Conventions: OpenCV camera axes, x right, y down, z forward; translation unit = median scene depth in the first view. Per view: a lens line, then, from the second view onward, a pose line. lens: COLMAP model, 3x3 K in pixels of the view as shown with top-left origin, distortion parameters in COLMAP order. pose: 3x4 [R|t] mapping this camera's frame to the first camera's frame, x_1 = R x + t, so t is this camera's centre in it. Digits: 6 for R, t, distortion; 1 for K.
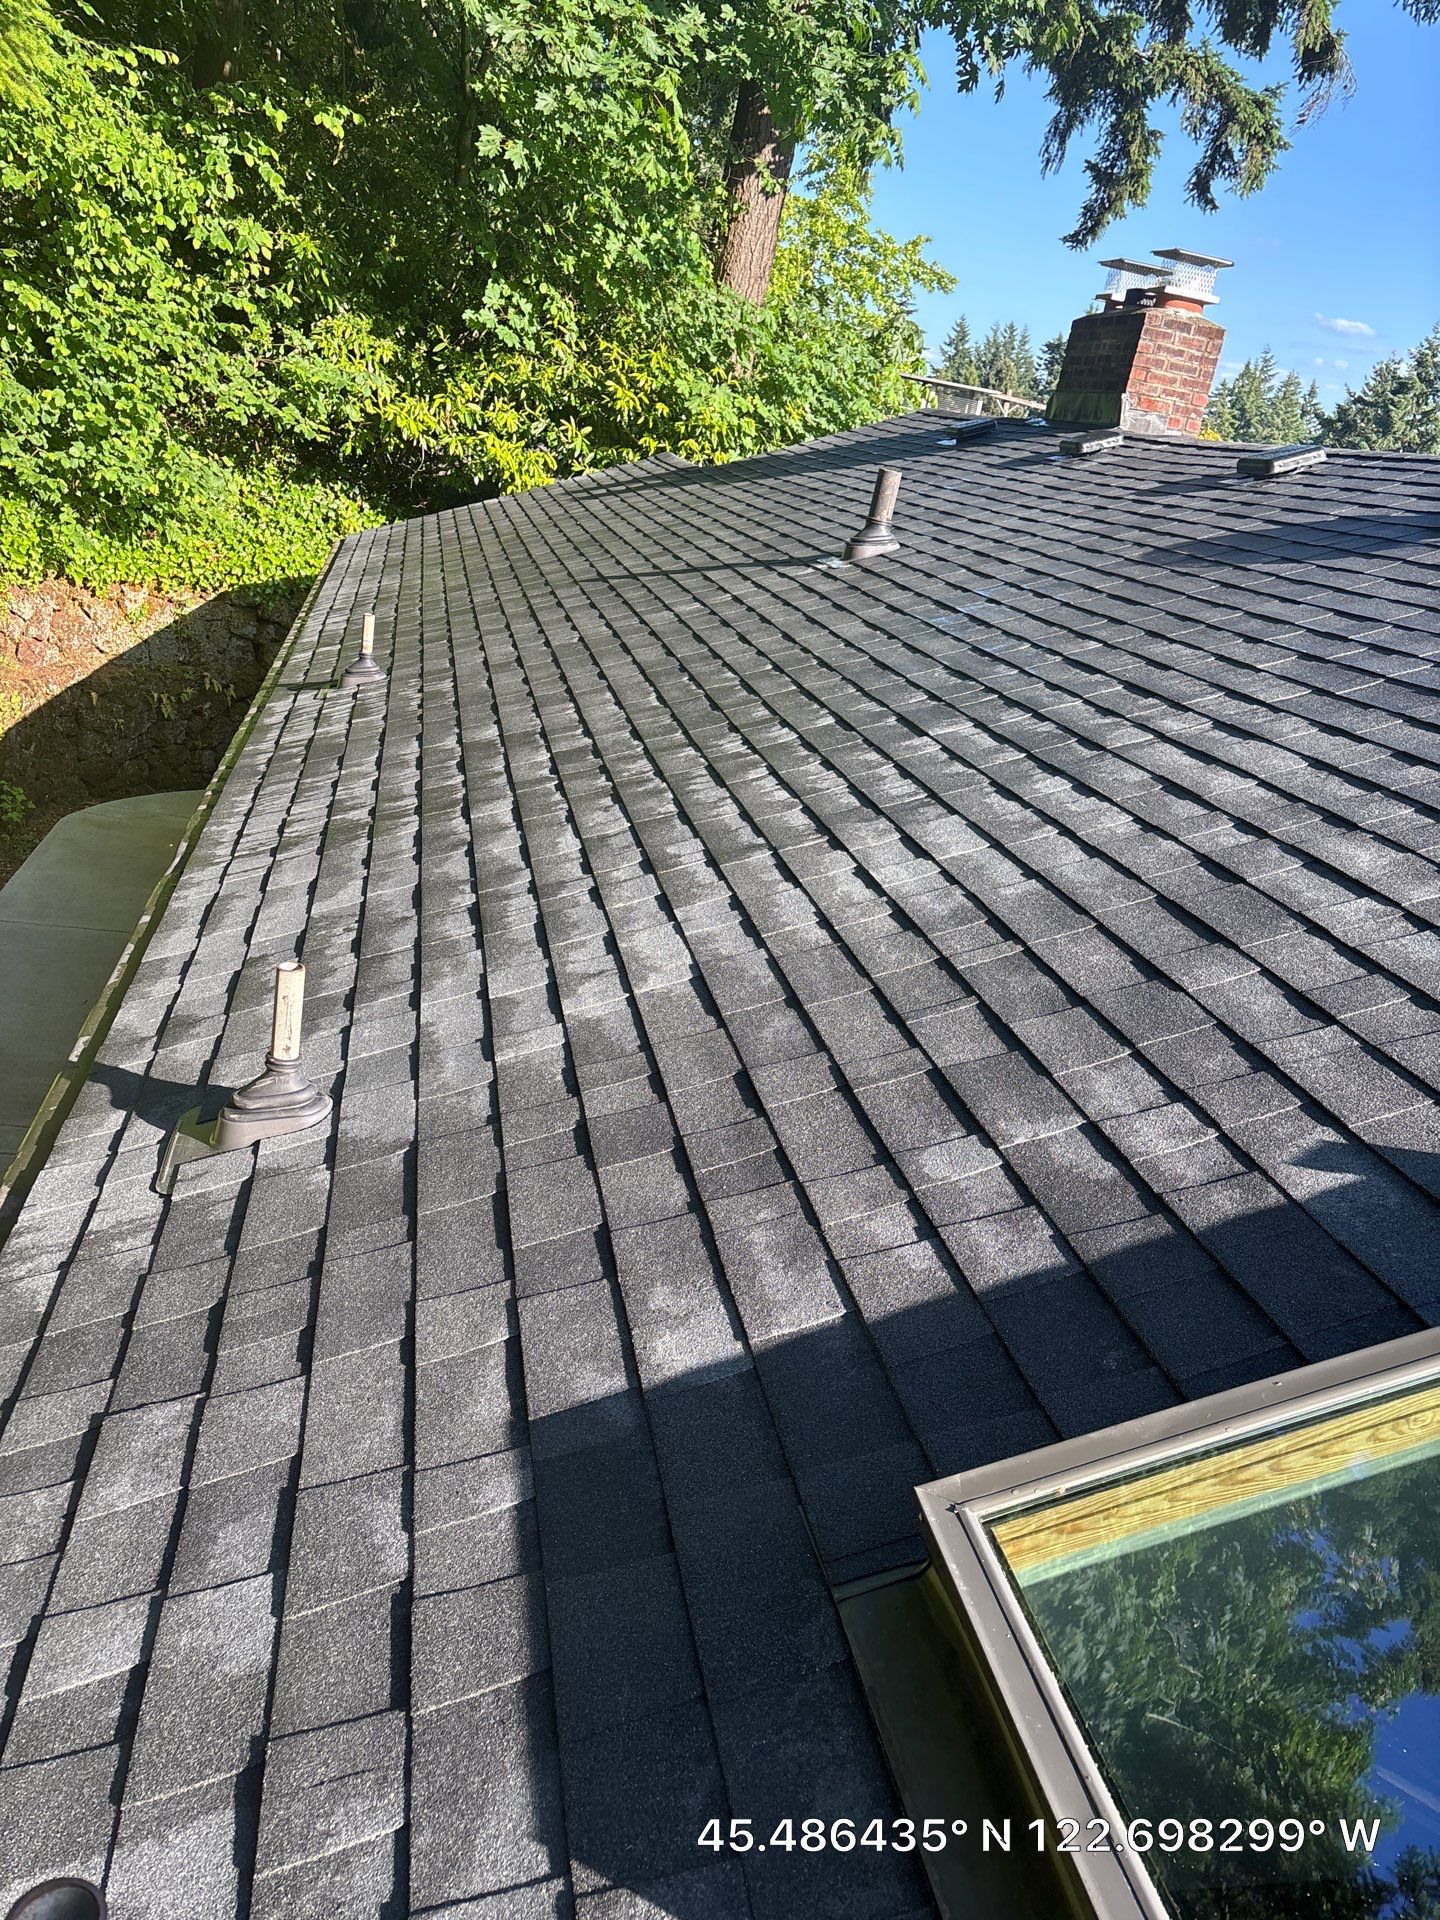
lens RADIAL K [[1468.8, 0, 731.2], [0, 1468.8, 966.4], [0, 0, 1]] dist [0.035801, -0.010264]
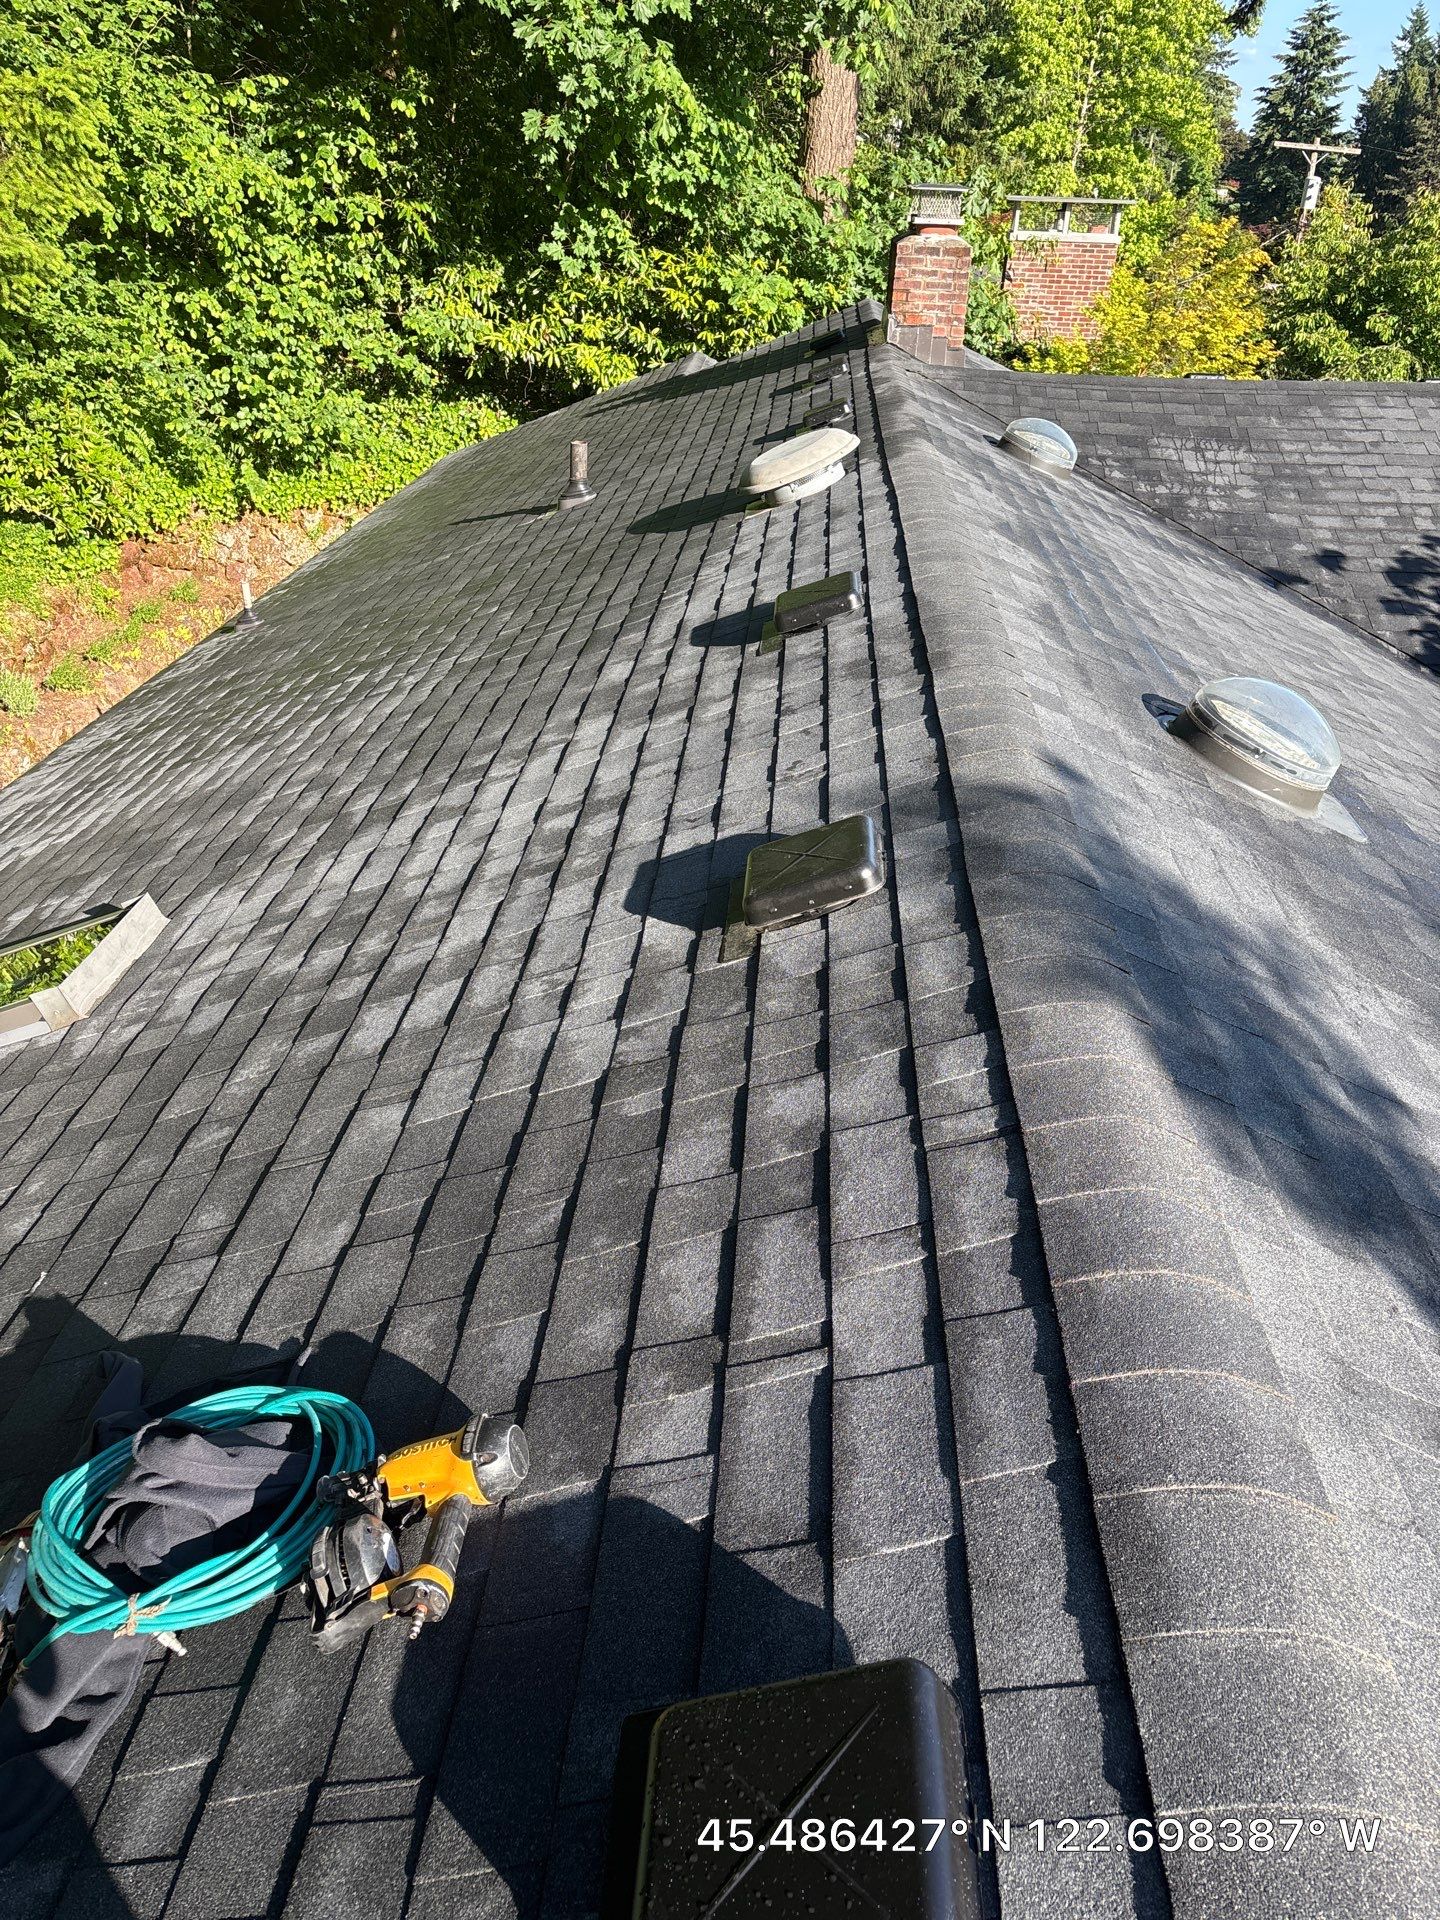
lens RADIAL K [[1442.6, 0, 720.0], [0, 1442.6, 960.0], [0, 0, 1]] dist [0.045214, -0.038364]
pose [[0.959120, -0.002653, -0.282987, 0.909397], [0.038034, 0.992093, 0.119606, -0.022069], [0.280432, -0.125479, 0.951637, -0.455707]]
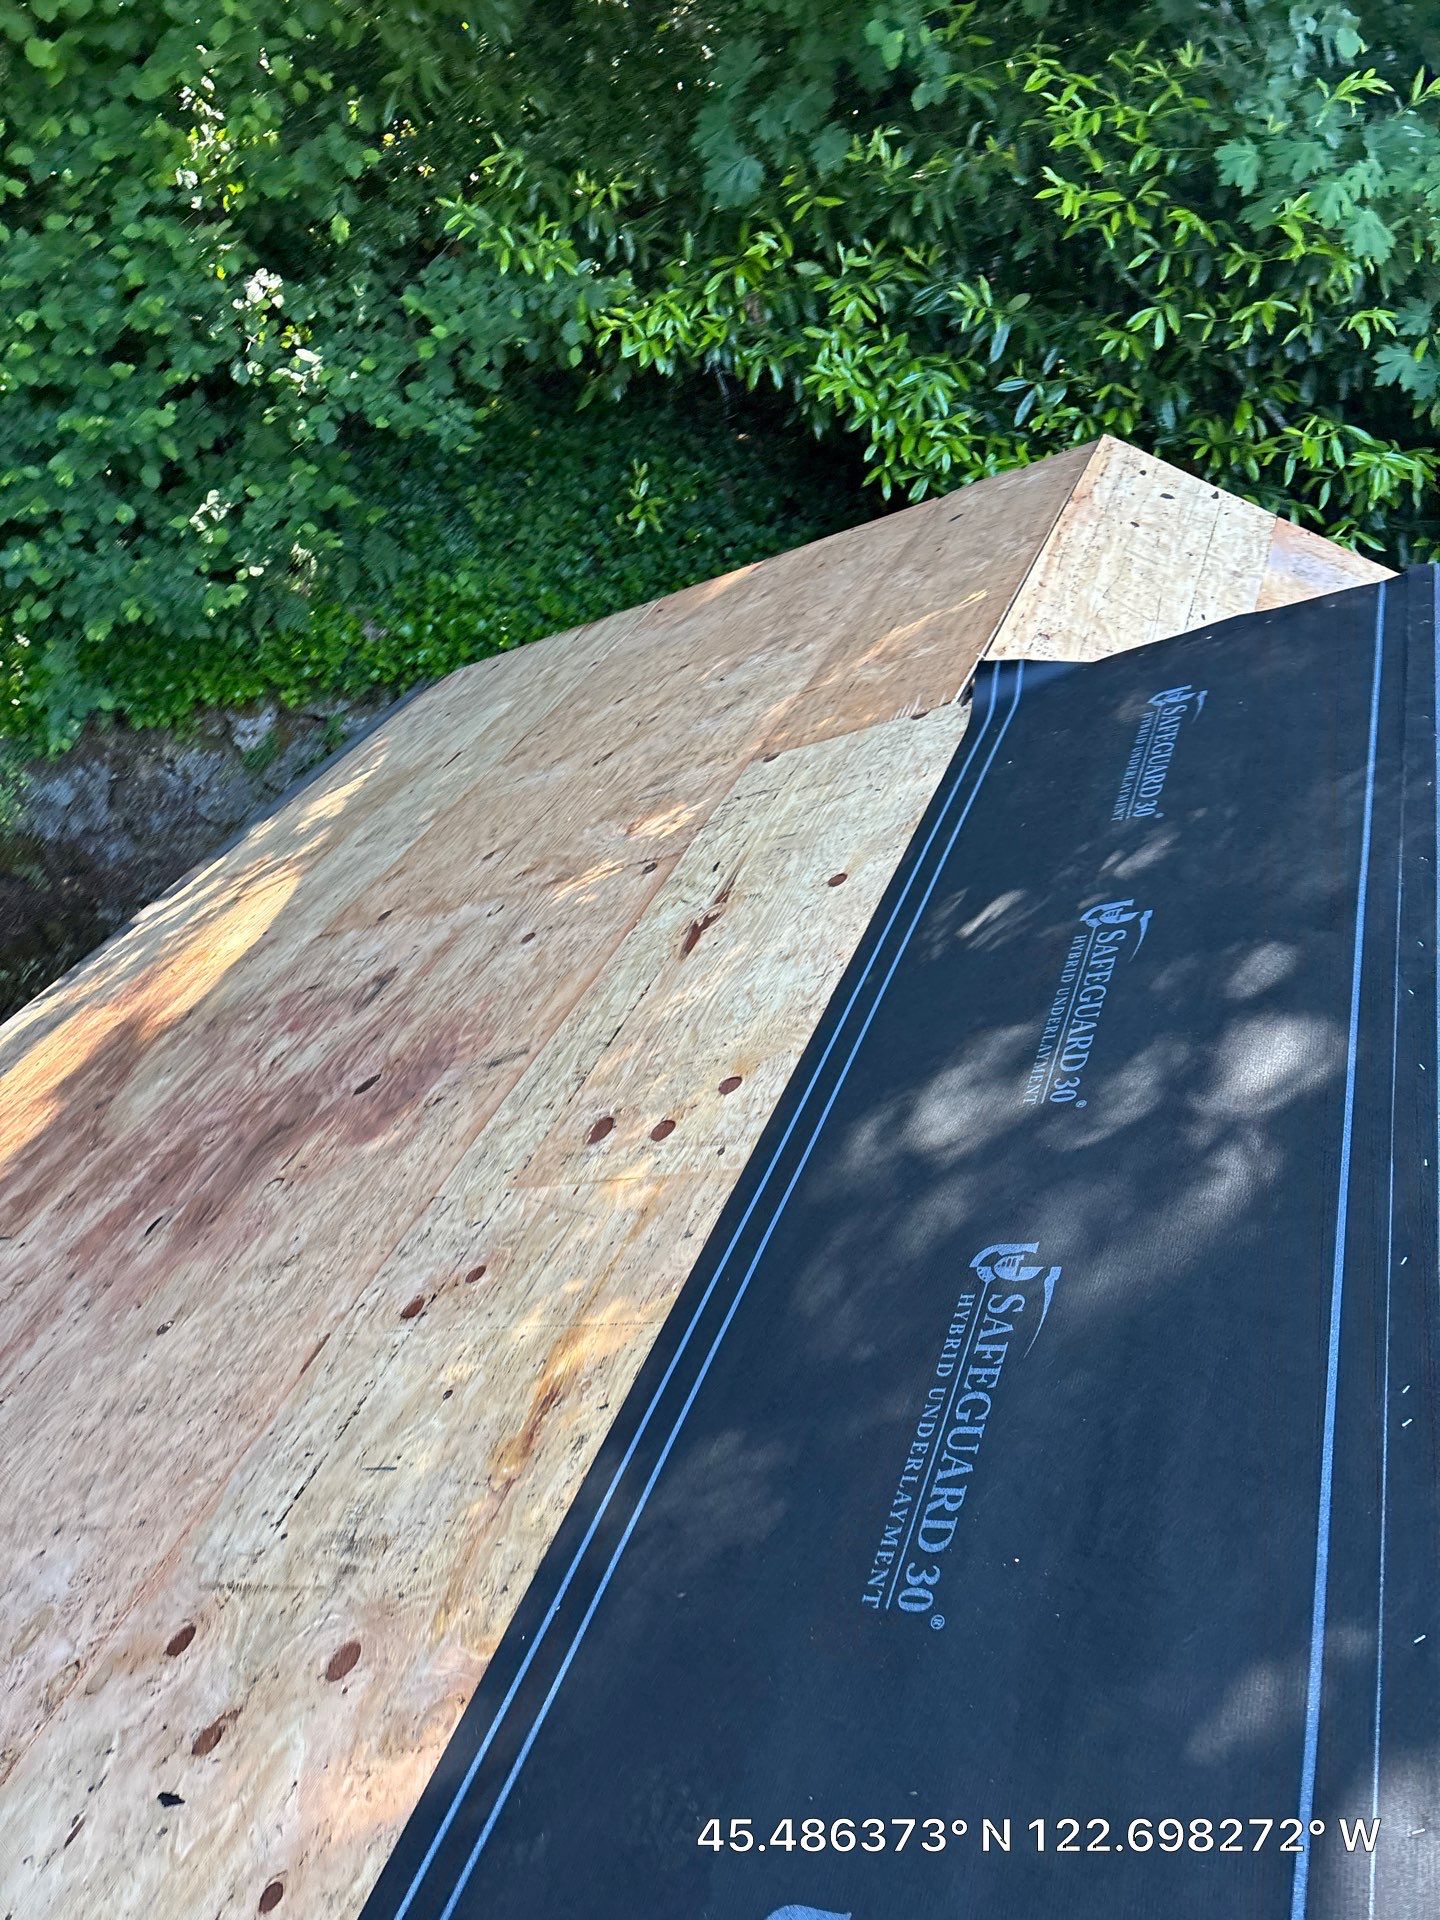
lens RADIAL K [[1442.6, 0, 720.0], [0, 1442.6, 960.0], [0, 0, 1]] dist [0.045214, -0.038364]
pose [[0.820569, 0.136282, -0.555061, 0.289078], [0.007014, 0.968682, 0.248206, -0.948833], [0.571504, -0.207563, 0.793915, 1.947199]]
